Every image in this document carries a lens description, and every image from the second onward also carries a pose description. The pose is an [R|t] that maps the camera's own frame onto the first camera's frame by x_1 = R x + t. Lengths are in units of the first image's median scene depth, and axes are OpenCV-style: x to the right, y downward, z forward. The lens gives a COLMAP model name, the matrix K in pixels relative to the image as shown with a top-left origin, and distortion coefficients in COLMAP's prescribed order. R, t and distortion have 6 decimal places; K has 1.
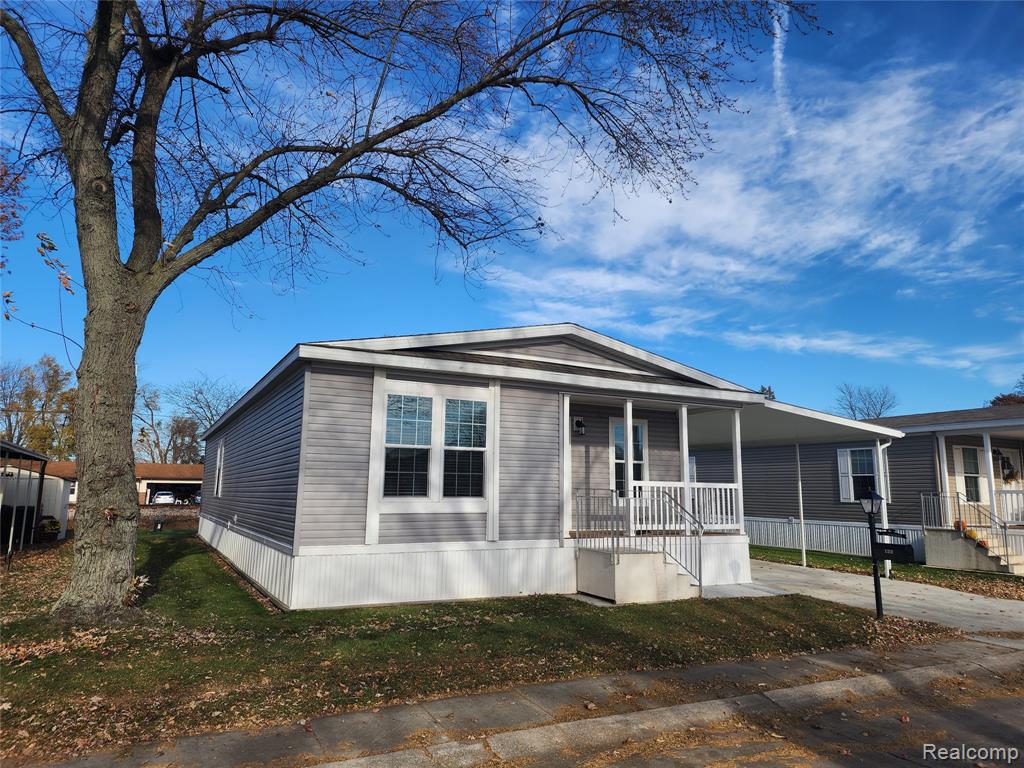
lens RADIAL K [[694.1, 0, 512.0], [0, 694.1, 384.0], [0, 0, 1]] dist [0.090897, -0.000451]
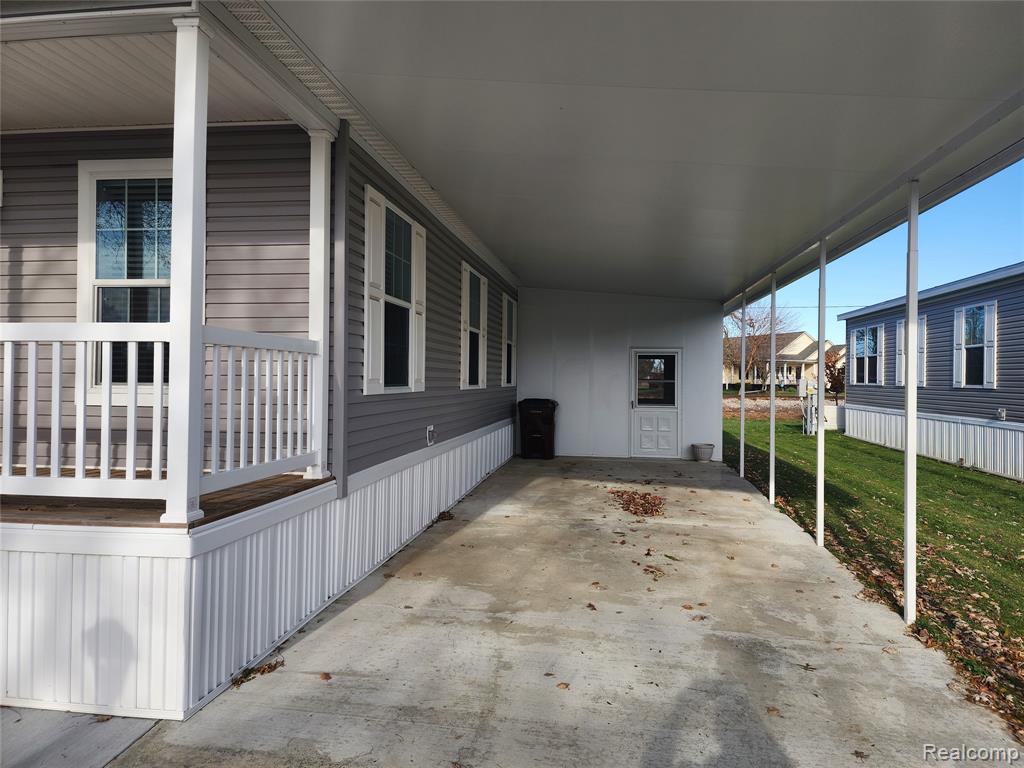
lens RADIAL K [[671.3, 0, 512.0], [0, 671.3, 384.0], [0, 0, 1]] dist [0.030043, -0.001781]
pose [[0.810178, 0.003142, -0.586176, 0.673490], [0.093265, 0.986557, 0.134192, 0.172065], [0.578717, -0.163389, 0.798993, 1.054115]]
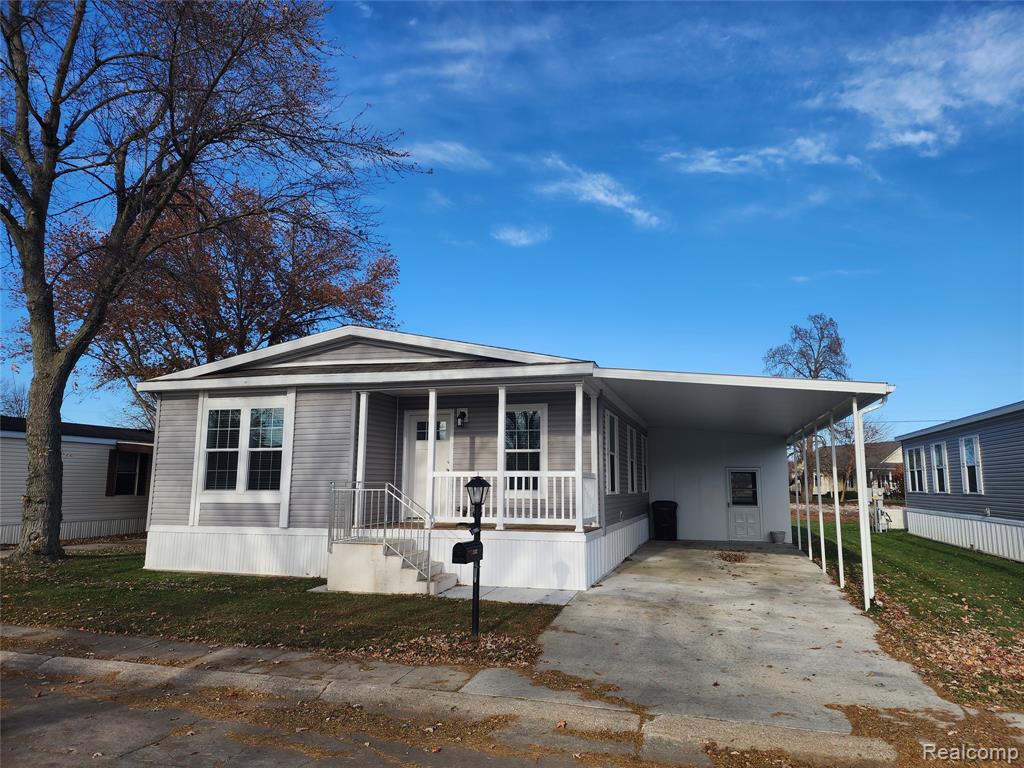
lens RADIAL K [[671.3, 0, 512.0], [0, 671.3, 384.0], [0, 0, 1]] dist [0.030043, -0.001781]
pose [[0.718472, -0.110569, -0.686711, 1.000751], [0.114413, 0.992623, -0.040121, 0.074193], [0.686081, -0.049743, 0.725822, 0.443740]]
